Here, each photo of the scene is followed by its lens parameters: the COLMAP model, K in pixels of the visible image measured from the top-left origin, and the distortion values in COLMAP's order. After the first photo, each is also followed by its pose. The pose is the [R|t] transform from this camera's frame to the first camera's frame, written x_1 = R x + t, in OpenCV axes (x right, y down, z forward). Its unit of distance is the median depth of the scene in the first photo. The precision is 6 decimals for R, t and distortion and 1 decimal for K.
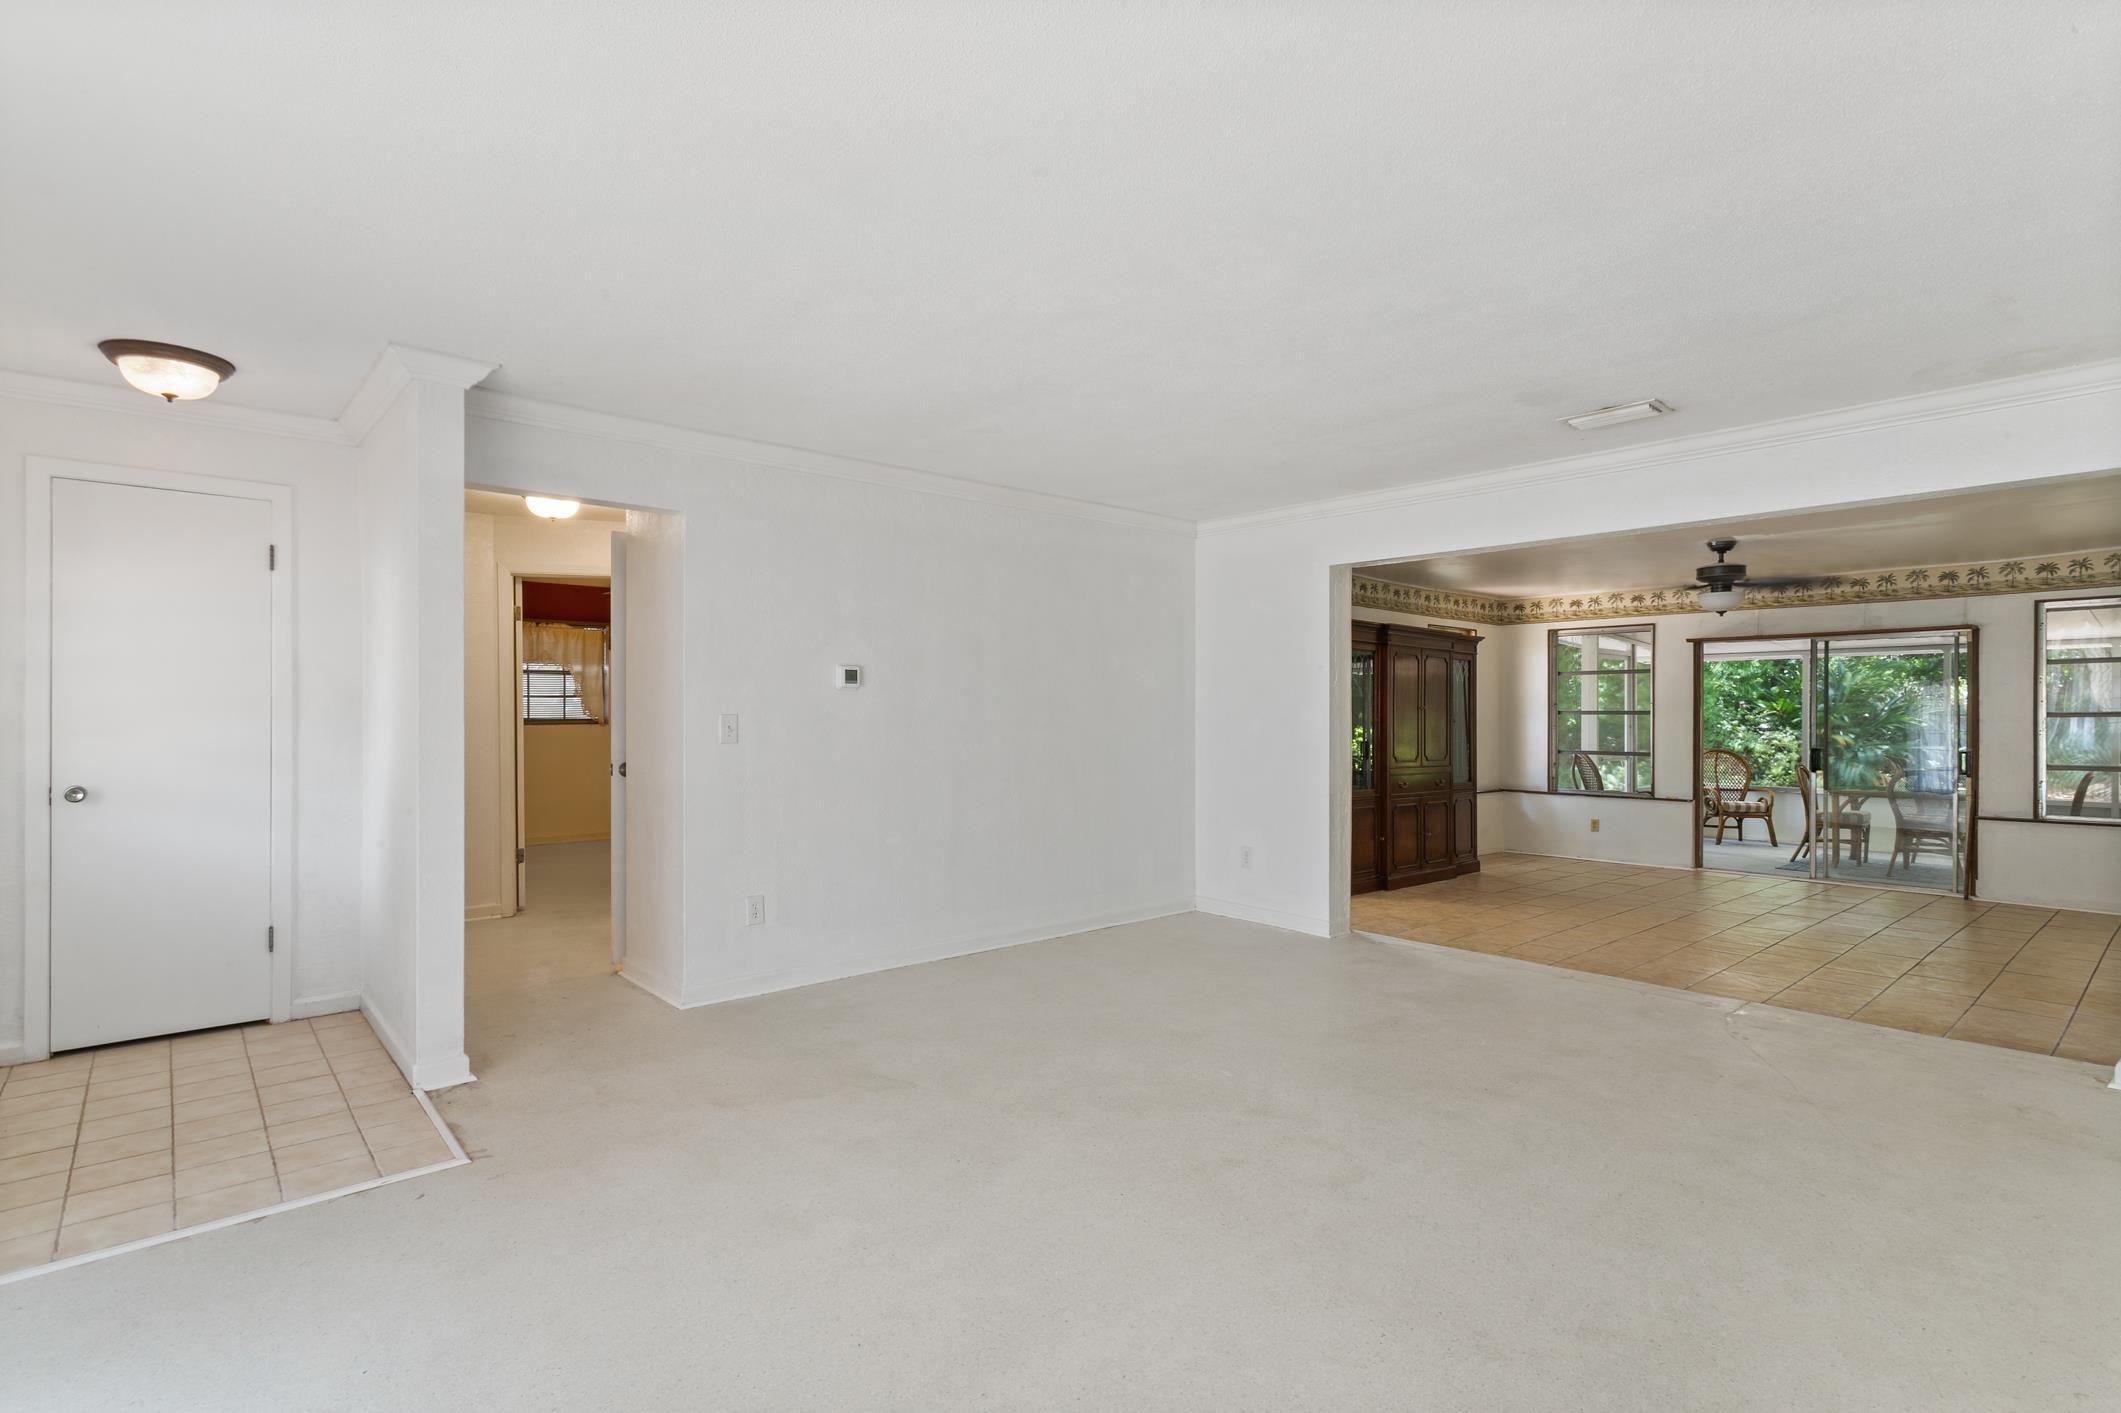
lens RADIAL K [[1020.6, 0, 1048.4], [0, 1020.6, 705.6], [0, 0, 1]] dist [0.000217, 0.000124]
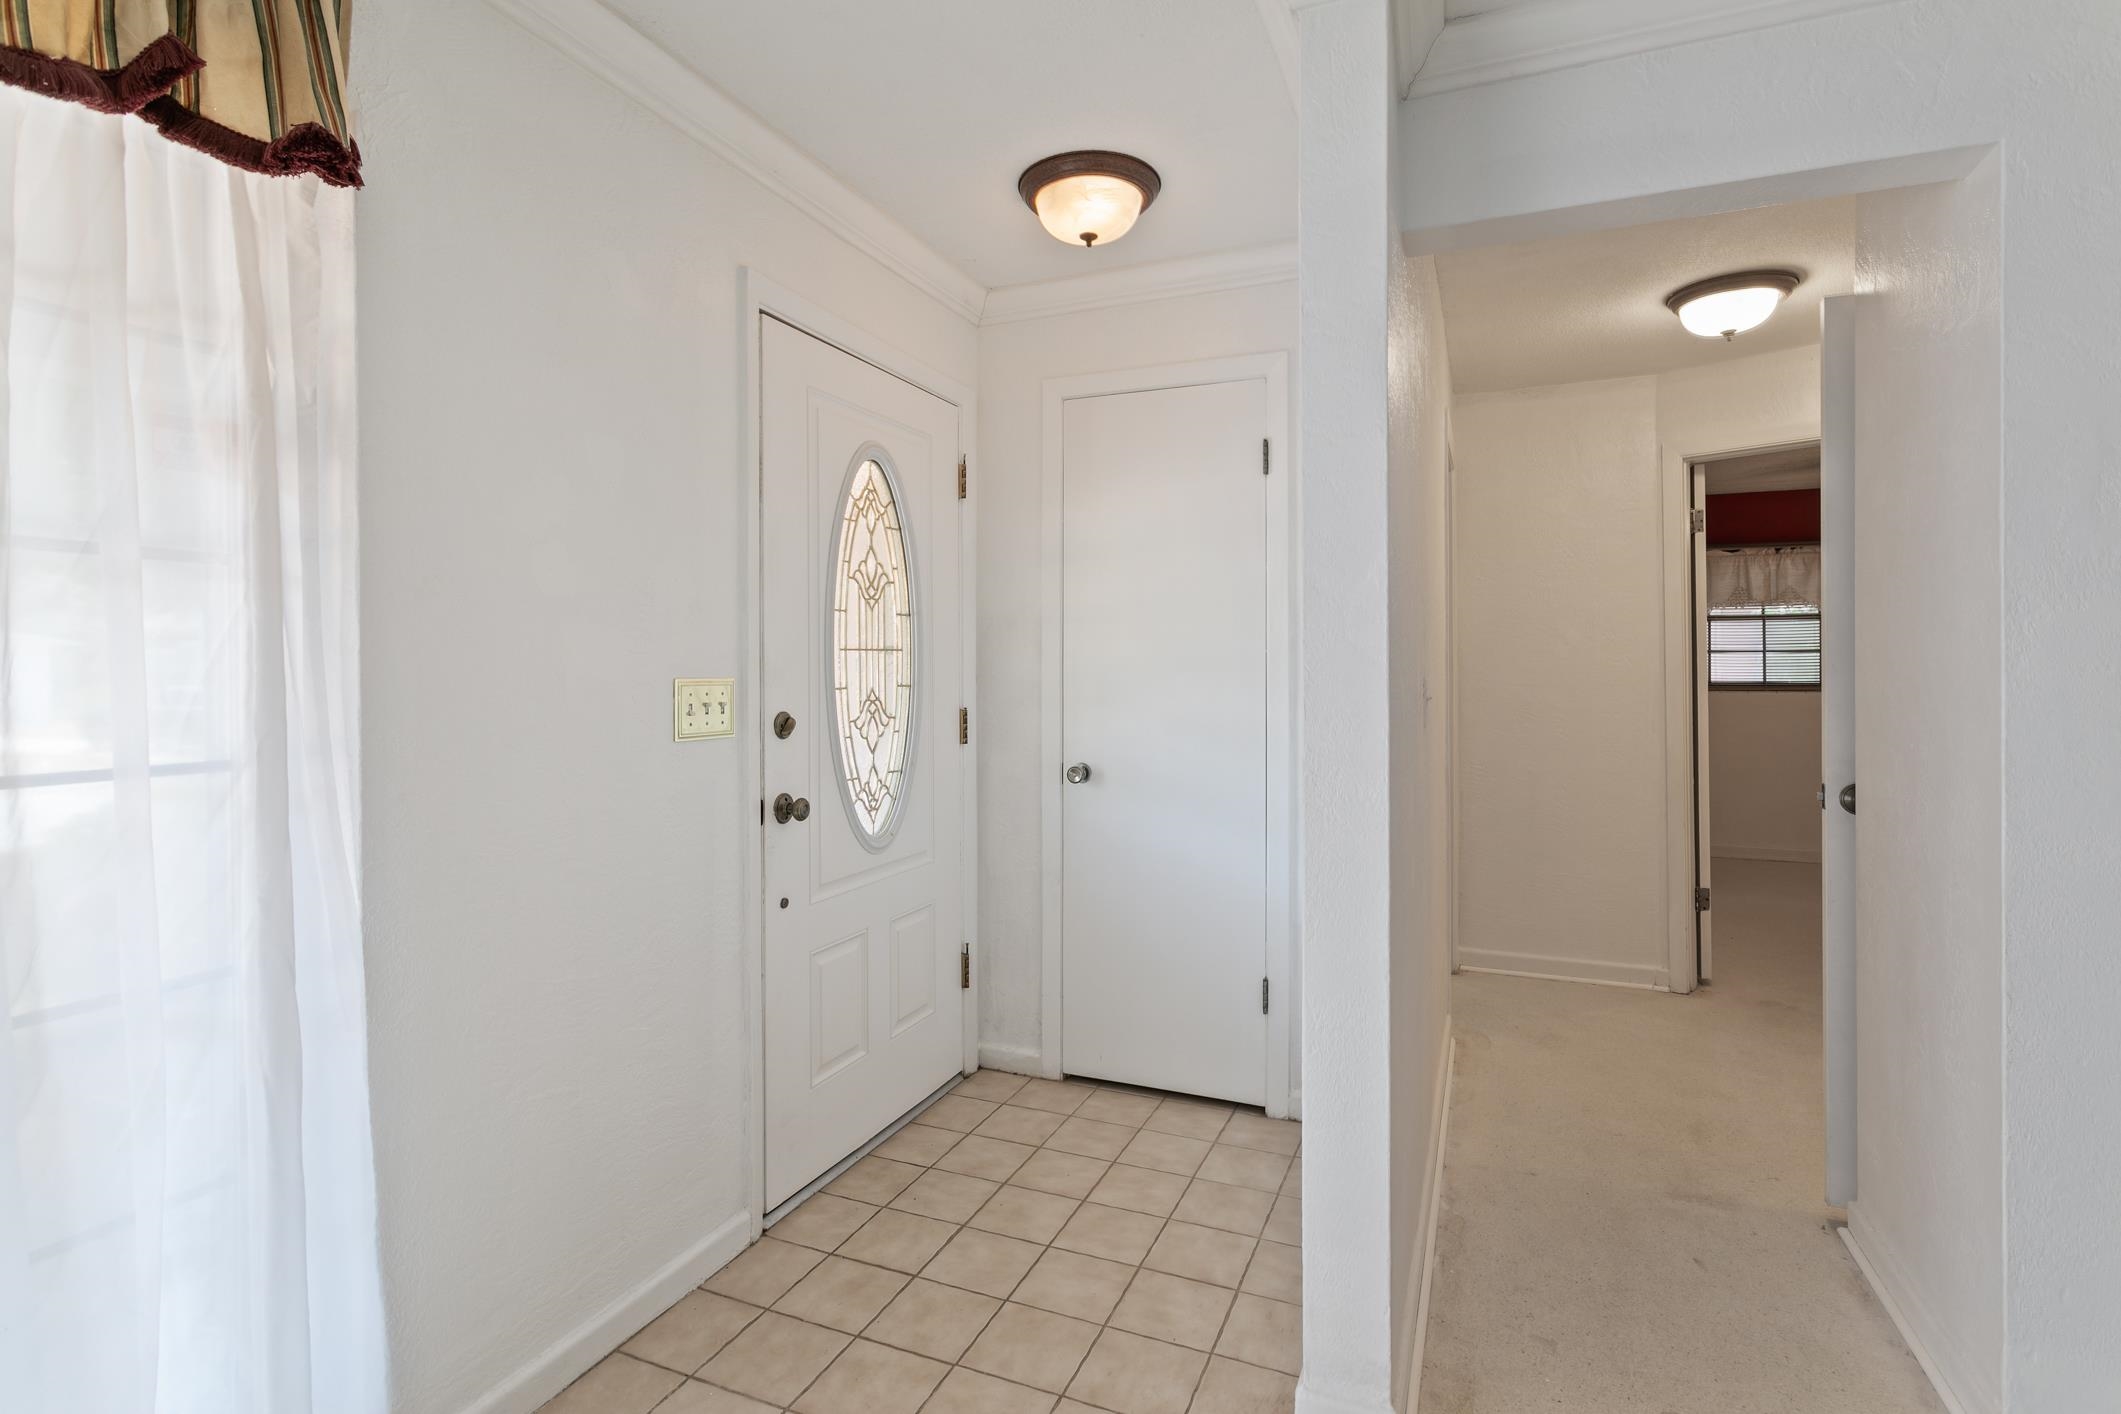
lens RADIAL K [[1037.6, 0, 1064.2], [0, 1037.6, 674.7], [0, 0, 1]] dist [-0.002070, 0.001373]
pose [[0.446699, 0.002312, -0.894681, -0.157380], [0.005986, 0.999967, 0.005573, 0.001128], [0.894664, -0.007845, 0.446670, 0.482368]]
